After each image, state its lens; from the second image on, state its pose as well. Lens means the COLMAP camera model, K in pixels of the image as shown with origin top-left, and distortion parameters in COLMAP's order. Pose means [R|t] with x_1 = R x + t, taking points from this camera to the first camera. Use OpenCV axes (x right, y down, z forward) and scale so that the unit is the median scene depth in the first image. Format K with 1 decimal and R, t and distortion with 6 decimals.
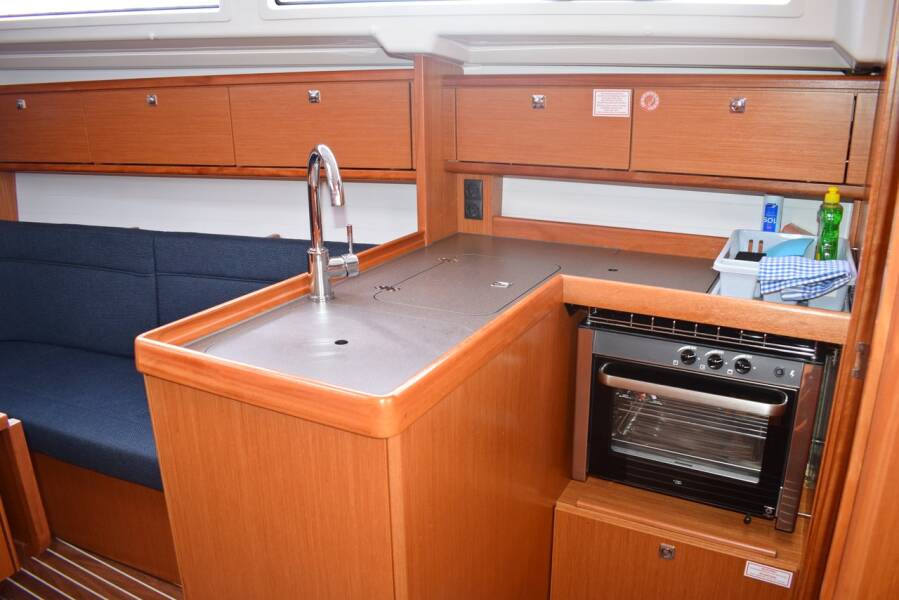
lens RADIAL K [[695.6, 0, 449.5], [0, 695.6, 300.0], [0, 0, 1]] dist [-0.086413, 0.003353]
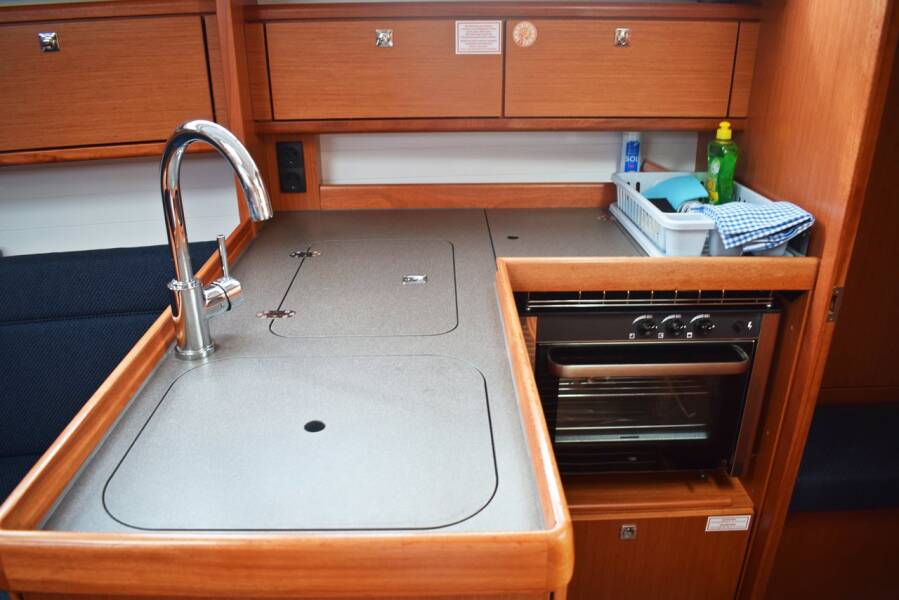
lens RADIAL K [[695.6, 0, 449.5], [0, 695.6, 300.0], [0, 0, 1]] dist [-0.086413, 0.003353]
pose [[0.871803, -0.189553, 0.451697, -0.247570], [0.145467, 0.980682, 0.130778, -0.096213], [-0.467760, -0.048305, 0.882535, 0.289574]]
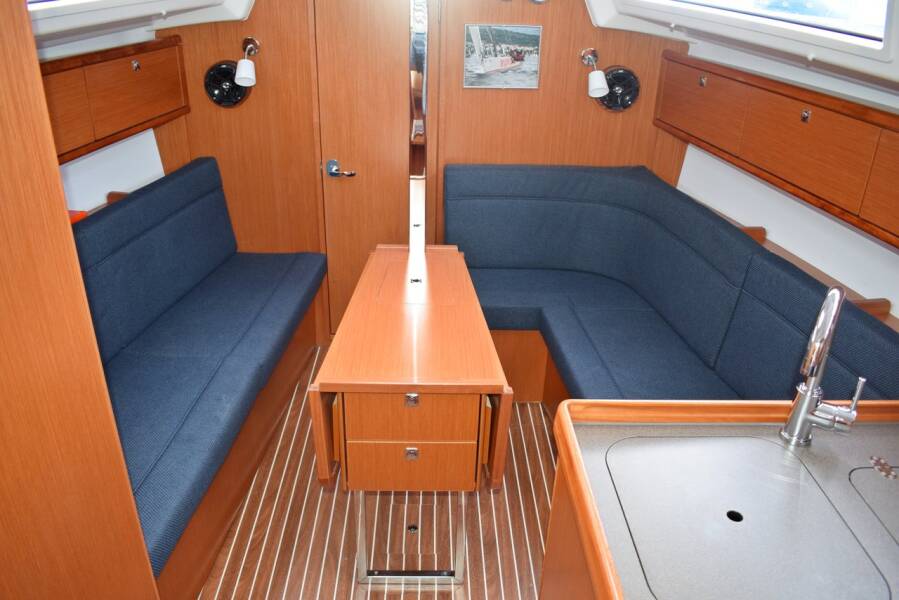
lens RADIAL K [[695.6, 0, 449.5], [0, 695.6, 300.0], [0, 0, 1]] dist [-0.086413, 0.003353]
pose [[0.476177, 0.416702, -0.774348, 0.178185], [-0.287914, 0.905935, 0.310463, -0.277400], [0.830880, 0.075111, 0.551359, 0.161772]]
